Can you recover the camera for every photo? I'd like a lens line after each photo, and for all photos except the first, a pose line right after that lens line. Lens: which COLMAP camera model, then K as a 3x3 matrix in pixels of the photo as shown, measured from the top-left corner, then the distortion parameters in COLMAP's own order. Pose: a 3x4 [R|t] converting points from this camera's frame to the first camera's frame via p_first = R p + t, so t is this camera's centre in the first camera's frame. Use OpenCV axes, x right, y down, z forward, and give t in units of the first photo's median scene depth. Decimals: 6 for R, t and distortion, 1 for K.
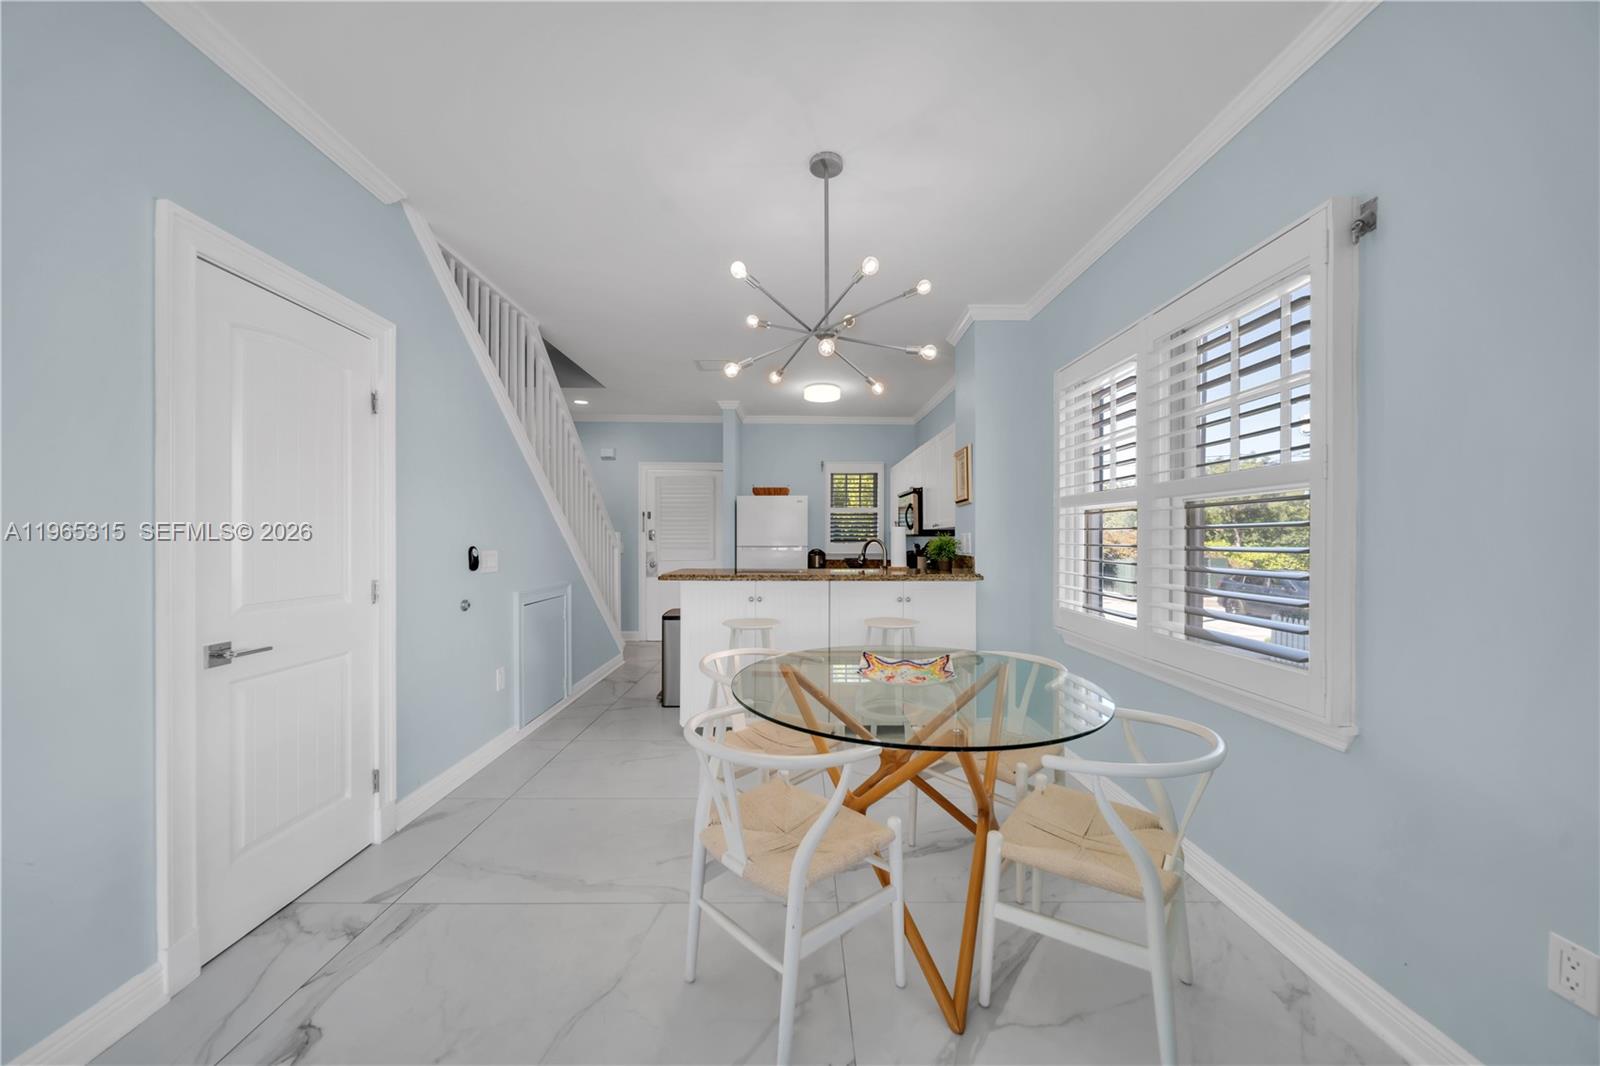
lens RADIAL K [[561.7, 0, 805.4], [0, 561.7, 531.2], [0, 0, 1]] dist [-0.005587, -0.000105]
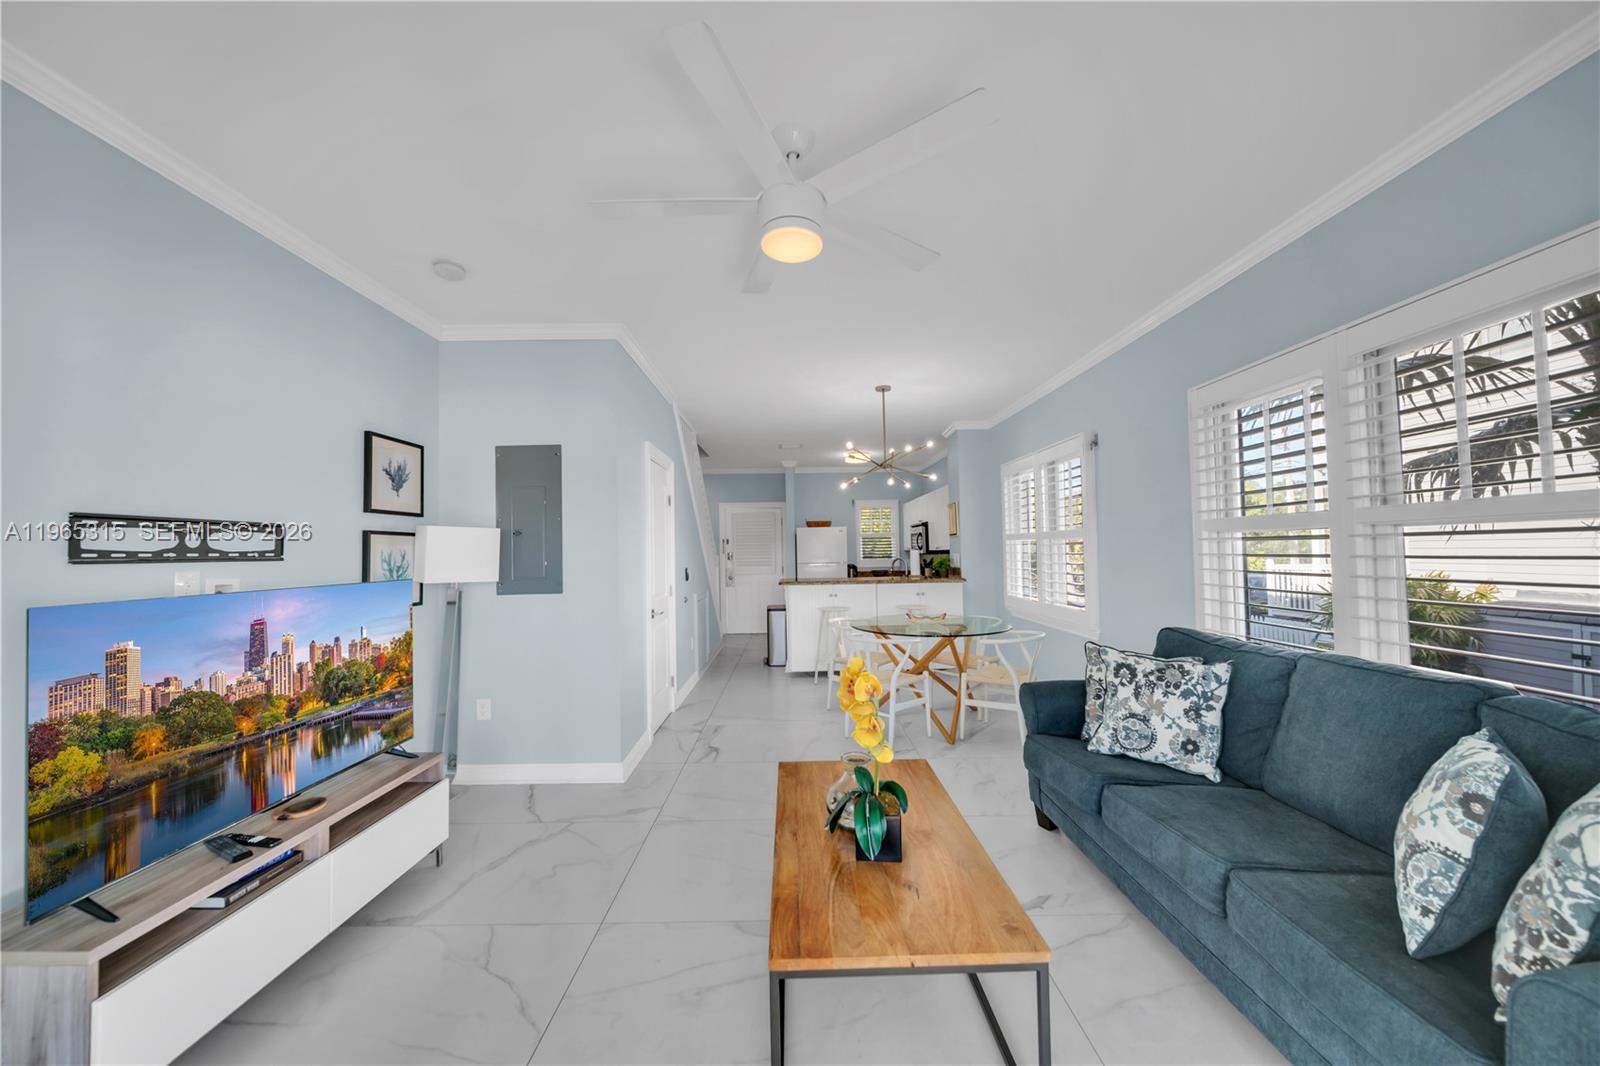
lens RADIAL K [[569.7, 0, 795.5], [0, 569.7, 541.3], [0, 0, 1]] dist [-0.000680, -0.000111]
pose [[0.999672, -0.022123, -0.012885, -0.141399], [0.022092, 0.999753, -0.002565, -0.033310], [0.012939, 0.002279, 0.999914, -0.587594]]
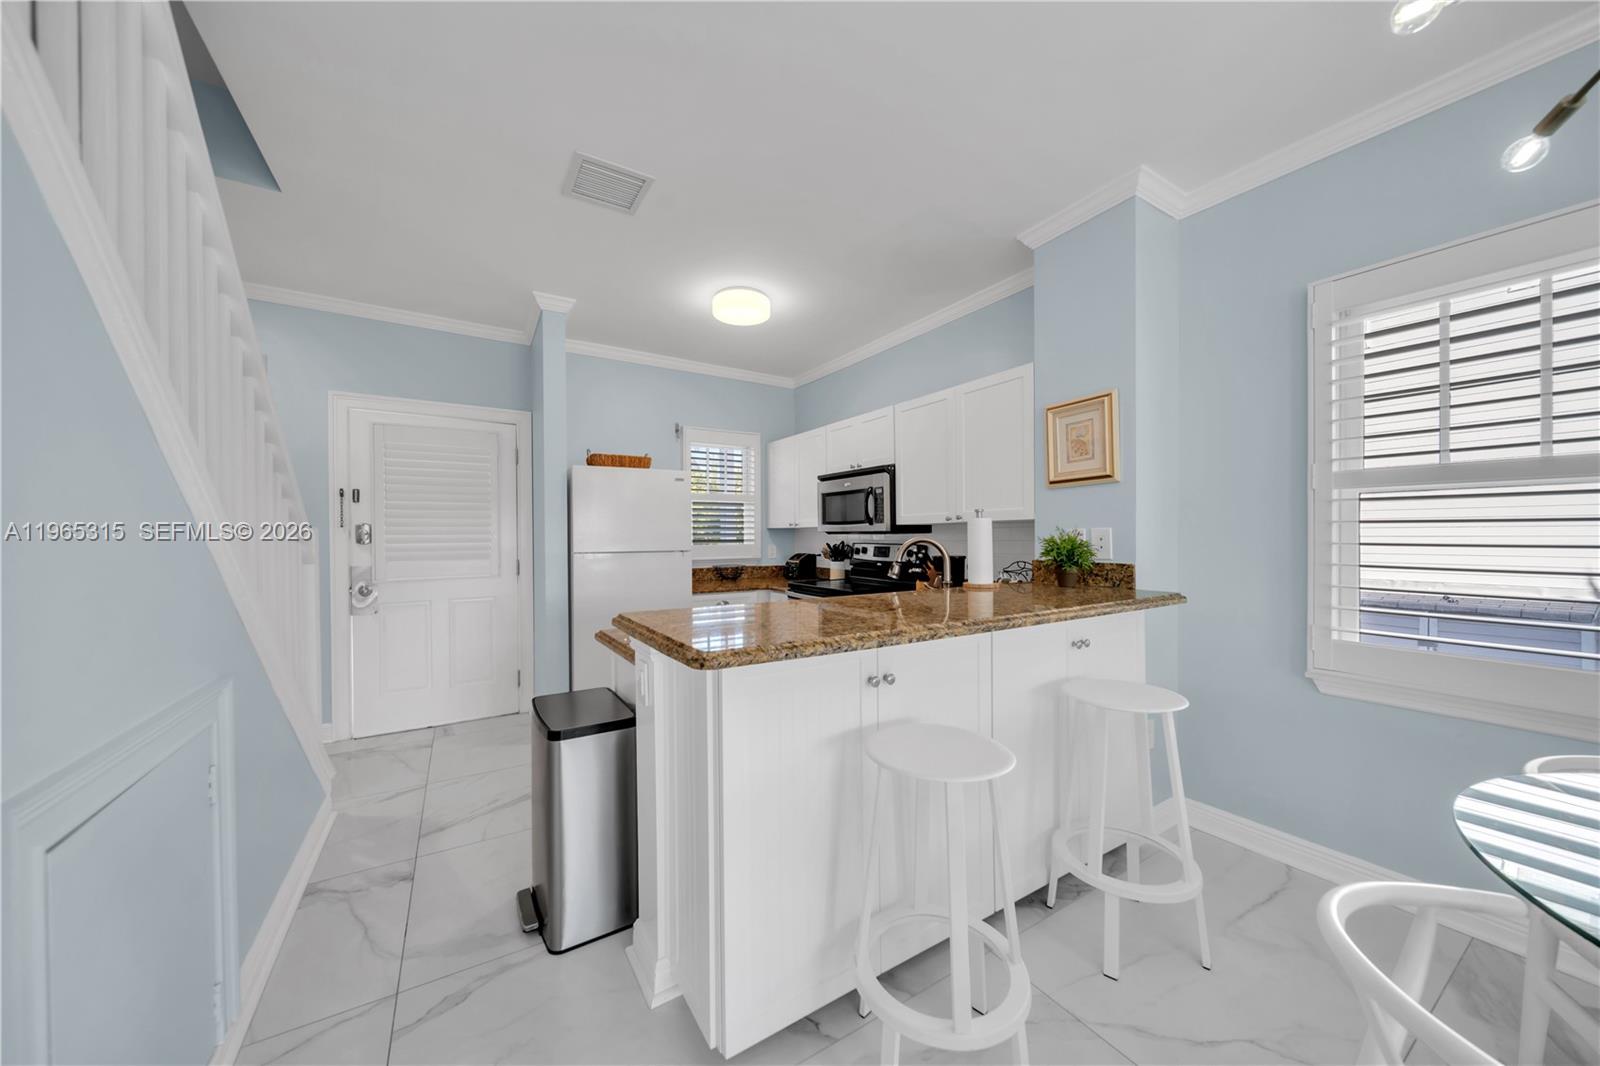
lens RADIAL K [[554.8, 0, 798.4], [0, 554.8, 538.9], [0, 0, 1]] dist [-0.001180, -0.000281]
pose [[0.856369, -0.009060, 0.516285, -0.290139], [0.000464, 0.999859, 0.016777, 0.004090], [-0.516364, -0.014128, 0.856252, 0.531609]]
